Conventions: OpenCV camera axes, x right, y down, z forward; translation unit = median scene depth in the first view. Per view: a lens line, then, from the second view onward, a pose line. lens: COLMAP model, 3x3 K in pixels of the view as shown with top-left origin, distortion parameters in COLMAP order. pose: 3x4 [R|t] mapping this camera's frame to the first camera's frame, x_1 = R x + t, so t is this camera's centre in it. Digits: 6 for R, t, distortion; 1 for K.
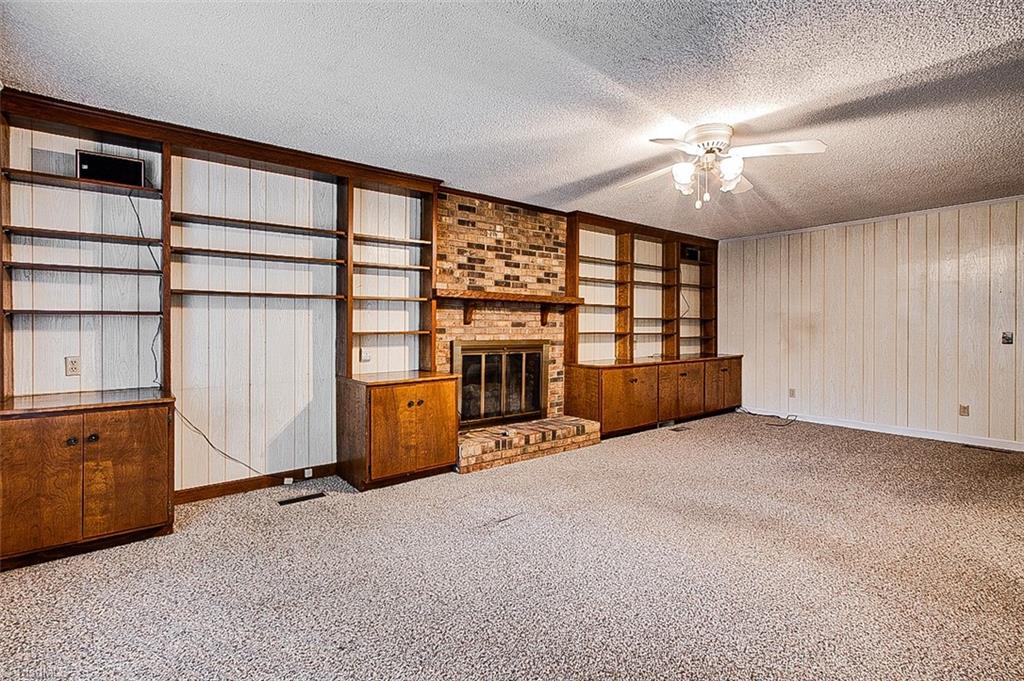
lens RADIAL K [[482.7, 0, 510.9], [0, 482.7, 324.0], [0, 0, 1]] dist [-0.000224, 0.000116]
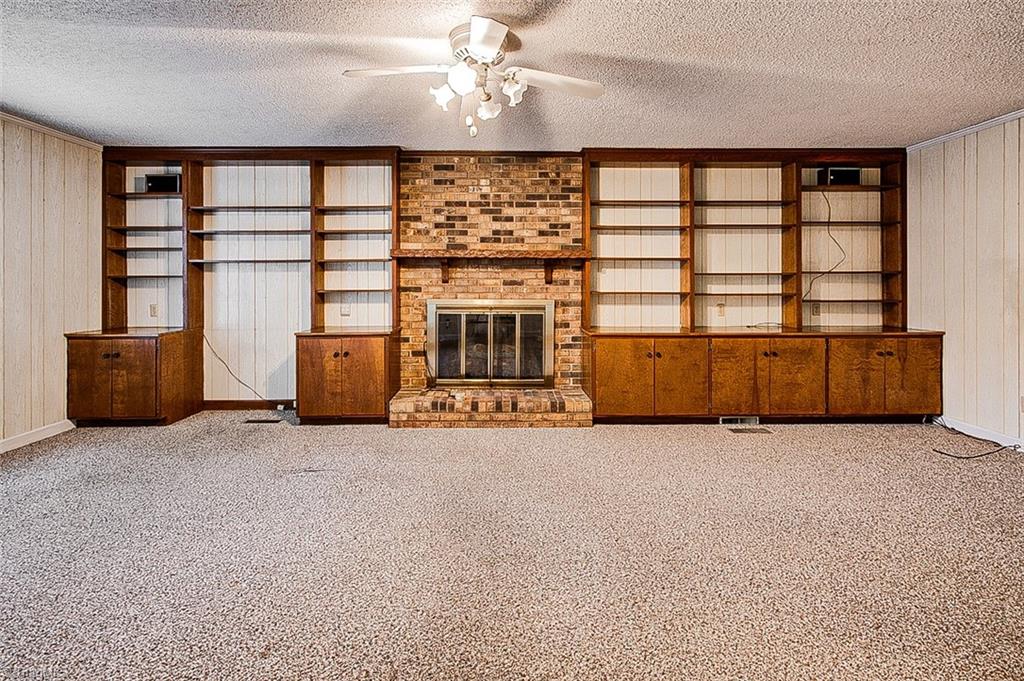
lens RADIAL K [[488.8, 0, 506.7], [0, 488.8, 279.3], [0, 0, 1]] dist [-0.000574, 0.000003]
pose [[0.793189, -0.007622, -0.608928, 0.597755], [0.004709, 0.999969, -0.006382, 0.000282], [0.608958, 0.002194, 0.793200, 0.259861]]
